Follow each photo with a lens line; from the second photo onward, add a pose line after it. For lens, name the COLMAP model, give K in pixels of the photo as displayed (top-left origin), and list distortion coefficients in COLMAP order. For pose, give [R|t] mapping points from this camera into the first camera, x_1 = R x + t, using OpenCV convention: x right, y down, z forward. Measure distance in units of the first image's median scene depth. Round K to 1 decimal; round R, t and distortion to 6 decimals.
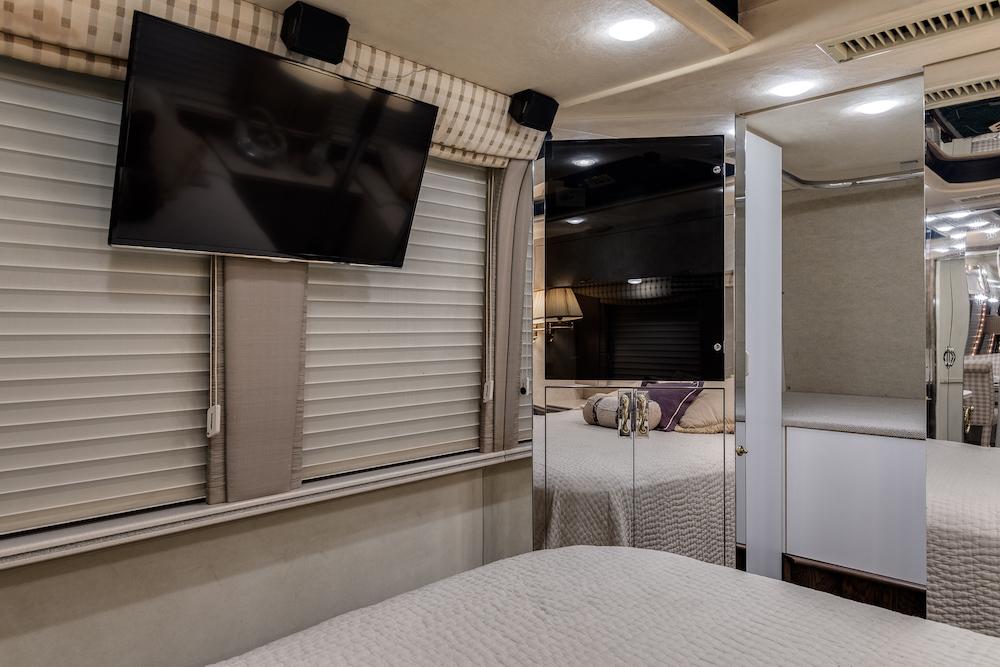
lens RADIAL K [[572.8, 0, 501.1], [0, 572.8, 328.7], [0, 0, 1]] dist [0.004427, 0.001006]
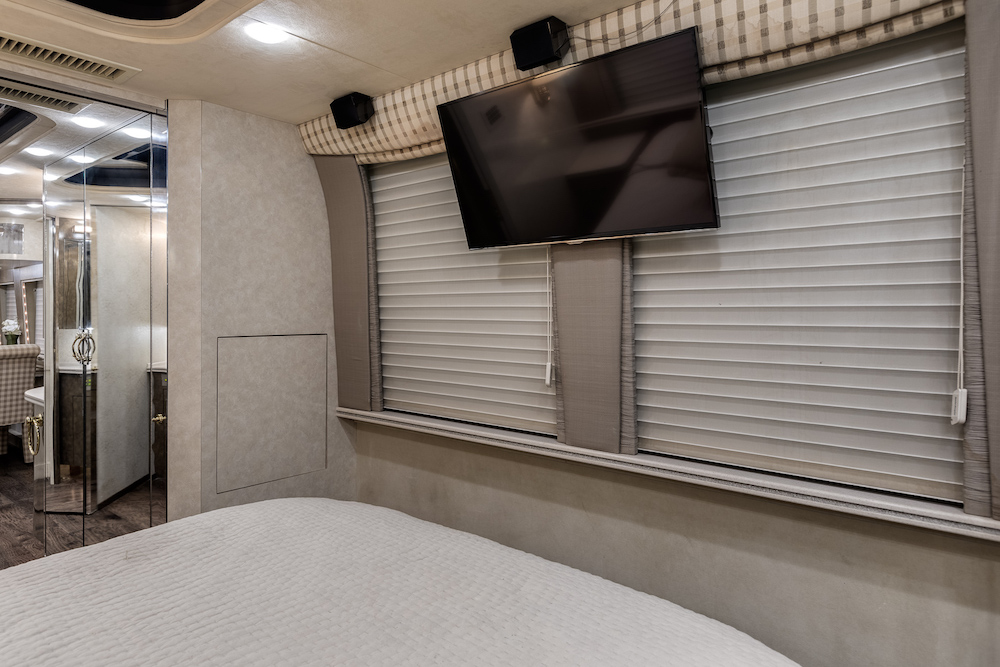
lens RADIAL K [[597.1, 0, 498.8], [0, 597.1, 305.4], [0, 0, 1]] dist [-0.001801, -0.002197]
pose [[0.136301, 0.005316, -0.990653, 0.668735], [0.007163, 0.999954, 0.006352, -0.002921], [0.990642, -0.007962, 0.136257, 0.600103]]
